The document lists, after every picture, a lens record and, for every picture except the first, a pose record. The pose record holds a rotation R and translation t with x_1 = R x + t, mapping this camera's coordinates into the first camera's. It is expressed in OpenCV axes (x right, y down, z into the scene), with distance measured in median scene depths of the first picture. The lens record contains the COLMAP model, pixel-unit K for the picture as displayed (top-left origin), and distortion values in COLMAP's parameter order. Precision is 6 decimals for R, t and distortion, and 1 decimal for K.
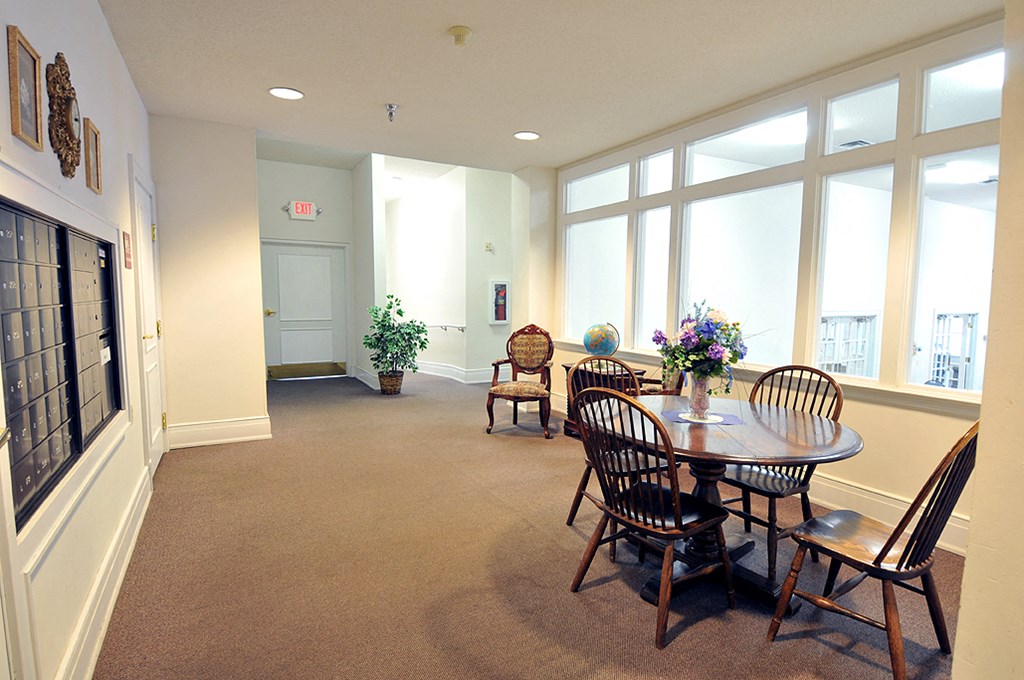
lens RADIAL K [[529.1, 0, 516.9], [0, 529.1, 344.6], [0, 0, 1]] dist [0.044853, -0.049040]
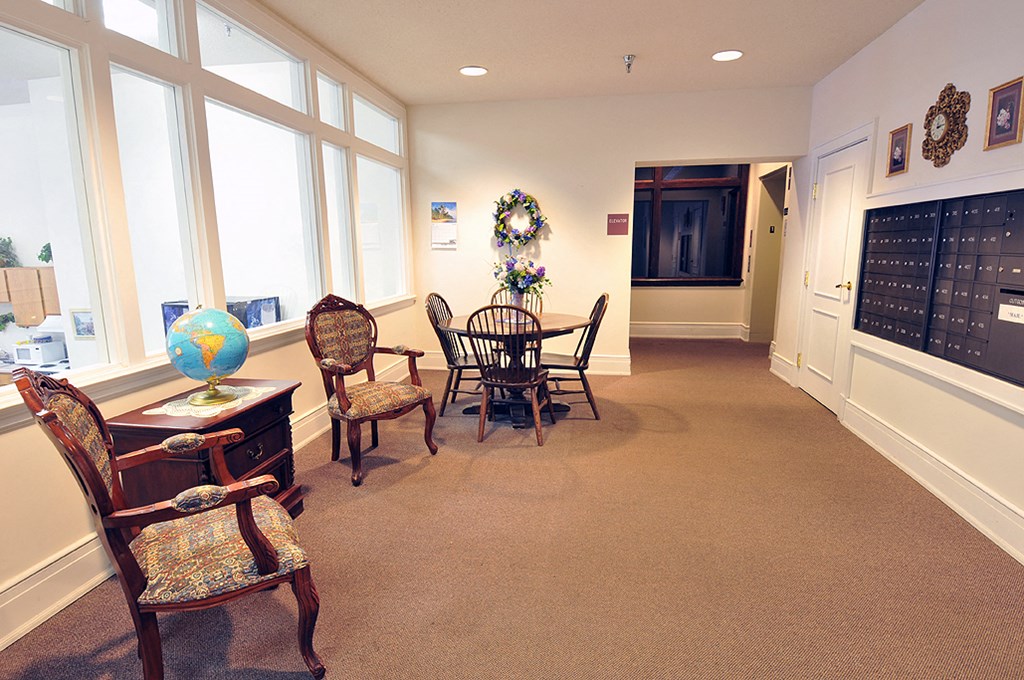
lens RADIAL K [[529.1, 0, 516.9], [0, 529.1, 344.6], [0, 0, 1]] dist [0.044853, -0.049040]
pose [[-0.776716, -0.123290, 0.617667, -0.684212], [0.057212, 0.962791, 0.264123, -0.222271], [-0.627248, 0.240487, -0.740761, 2.274919]]
